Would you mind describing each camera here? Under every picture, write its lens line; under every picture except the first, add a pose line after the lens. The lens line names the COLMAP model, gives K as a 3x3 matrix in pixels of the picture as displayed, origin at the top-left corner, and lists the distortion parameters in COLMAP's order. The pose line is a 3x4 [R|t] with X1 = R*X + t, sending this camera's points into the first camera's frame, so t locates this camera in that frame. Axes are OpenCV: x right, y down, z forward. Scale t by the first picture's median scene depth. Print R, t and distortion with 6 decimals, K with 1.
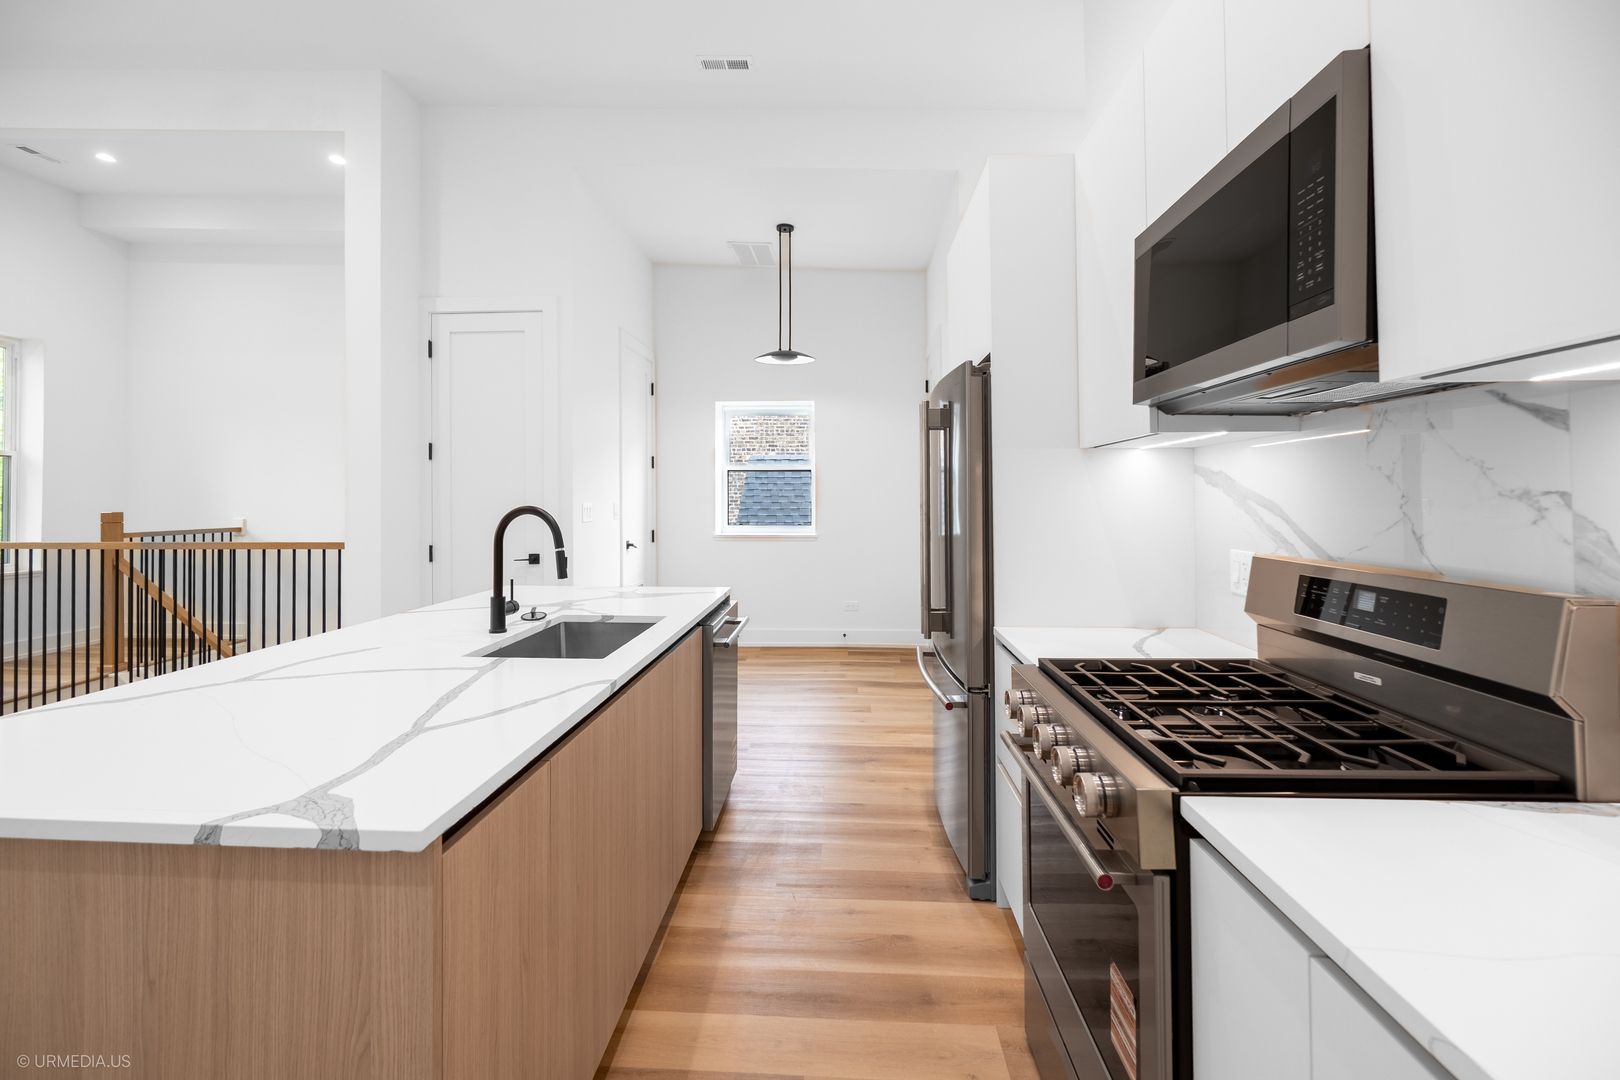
lens RADIAL K [[719.6, 0, 806.9], [0, 719.6, 479.7], [0, 0, 1]] dist [-0.001152, -0.000076]
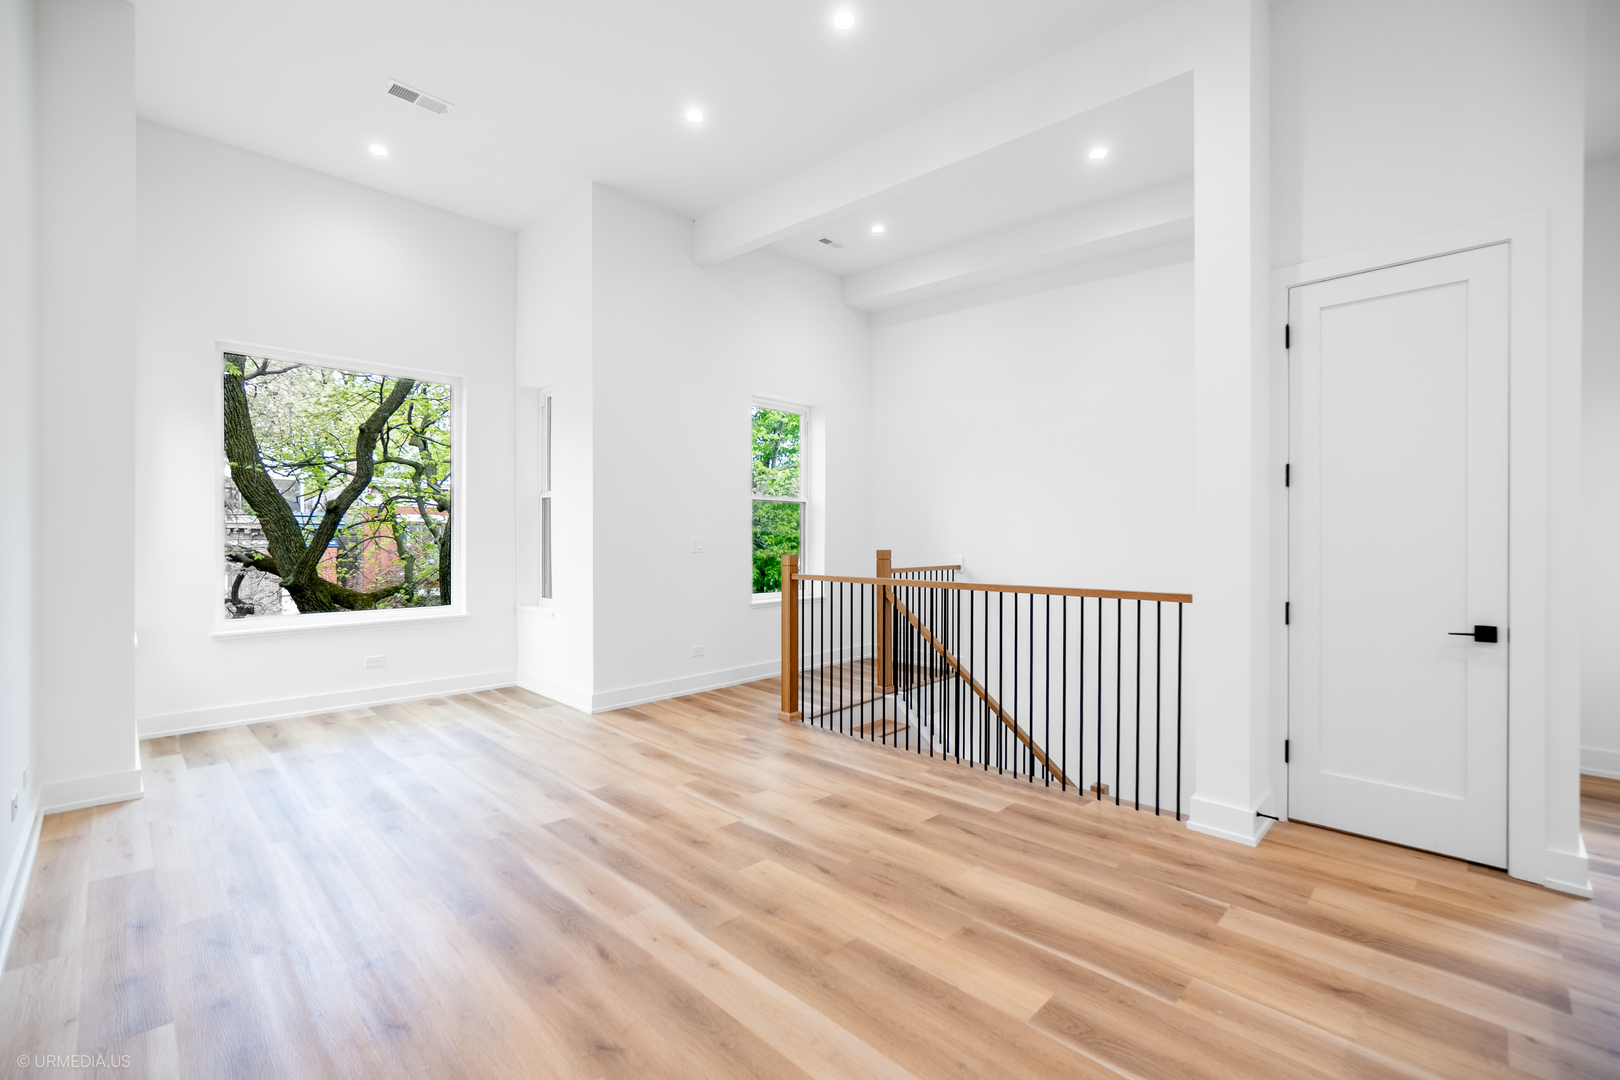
lens RADIAL K [[699.9, 0, 799.0], [0, 699.9, 540.4], [0, 0, 1]] dist [-0.001000, 0.000160]
pose [[0.746245, 0.003639, -0.665662, -0.418121], [0.015965, 0.999600, 0.023362, 0.002328], [0.665480, -0.028061, 0.745888, 0.126062]]
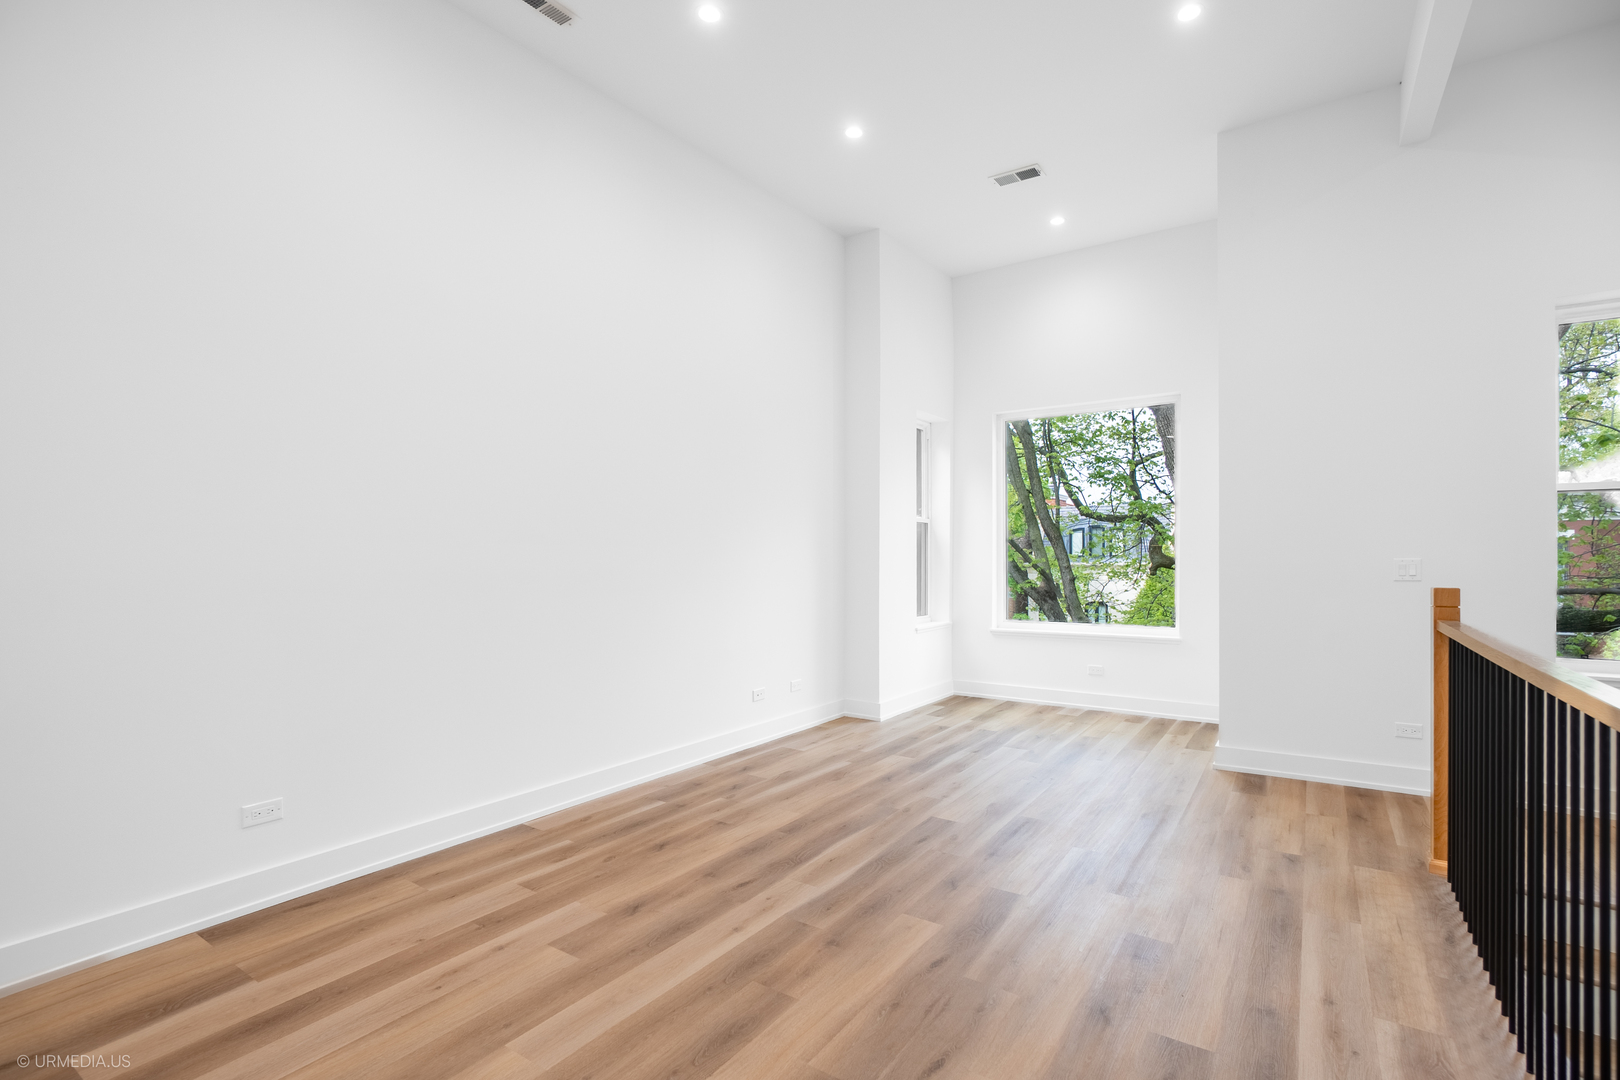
lens RADIAL K [[729.7, 0, 871.8], [0, 729.7, 557.2], [0, 0, 1]] dist [-0.000001, 0.000020]
pose [[-0.467438, -0.001735, -0.884024, -0.318490], [0.020935, 0.999696, -0.013032, 0.018271], [0.883778, -0.024599, -0.467259, 0.808938]]
